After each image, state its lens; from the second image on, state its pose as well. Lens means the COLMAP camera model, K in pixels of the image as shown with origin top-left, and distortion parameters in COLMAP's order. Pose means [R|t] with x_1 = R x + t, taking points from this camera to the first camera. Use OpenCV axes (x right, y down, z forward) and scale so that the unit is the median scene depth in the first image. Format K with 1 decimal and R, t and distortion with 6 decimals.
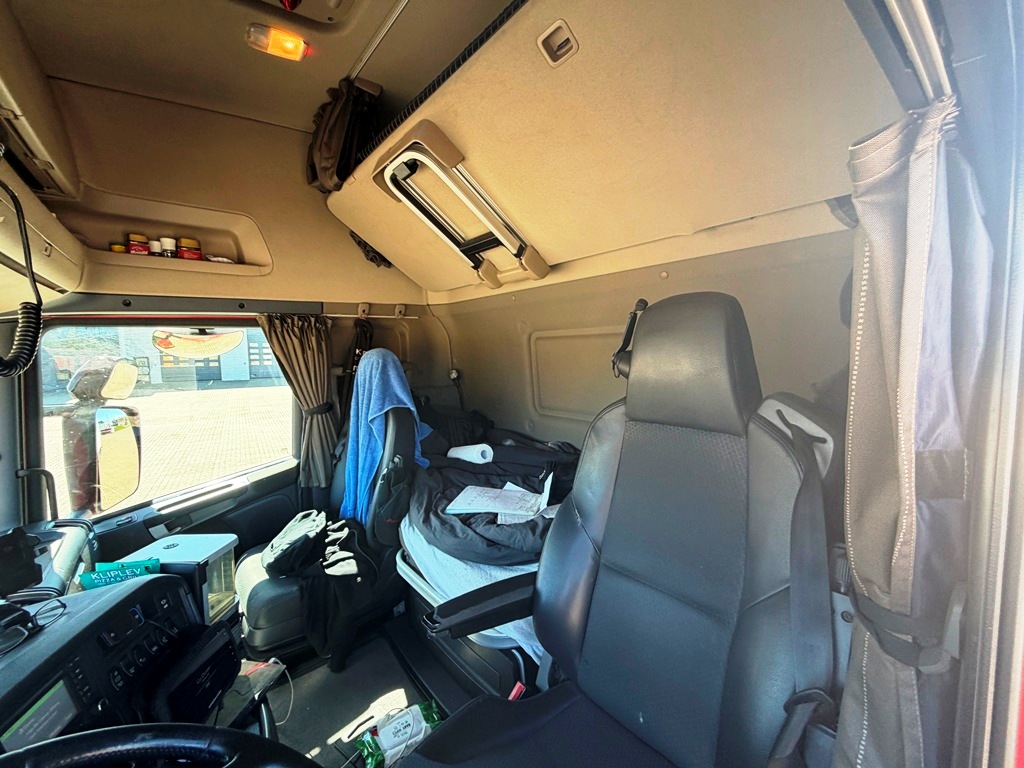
lens RADIAL K [[408.1, 0, 509.1], [0, 408.1, 385.0], [0, 0, 1]] dist [0.000023, -0.000068]
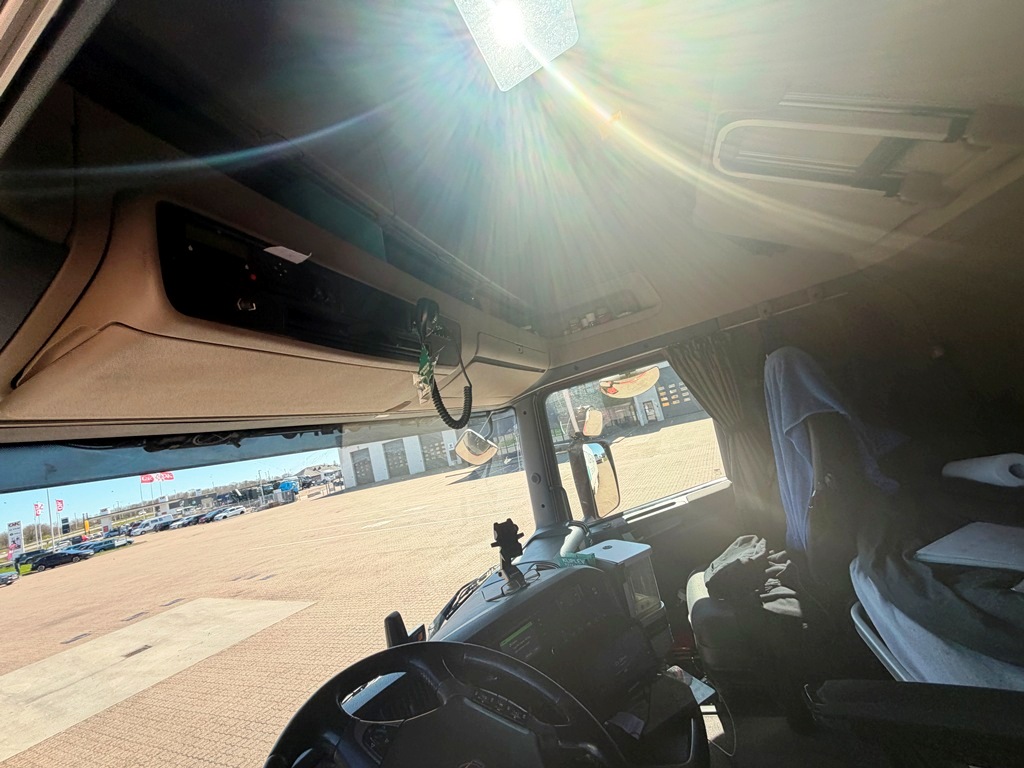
lens RADIAL K [[408.1, 0, 509.1], [0, 408.1, 385.0], [0, 0, 1]] dist [0.000023, -0.000068]
pose [[0.466765, -0.201773, -0.861056, 0.150062], [0.153560, 0.977327, -0.145777, 0.026203], [0.870948, -0.064180, 0.487166, 0.098061]]
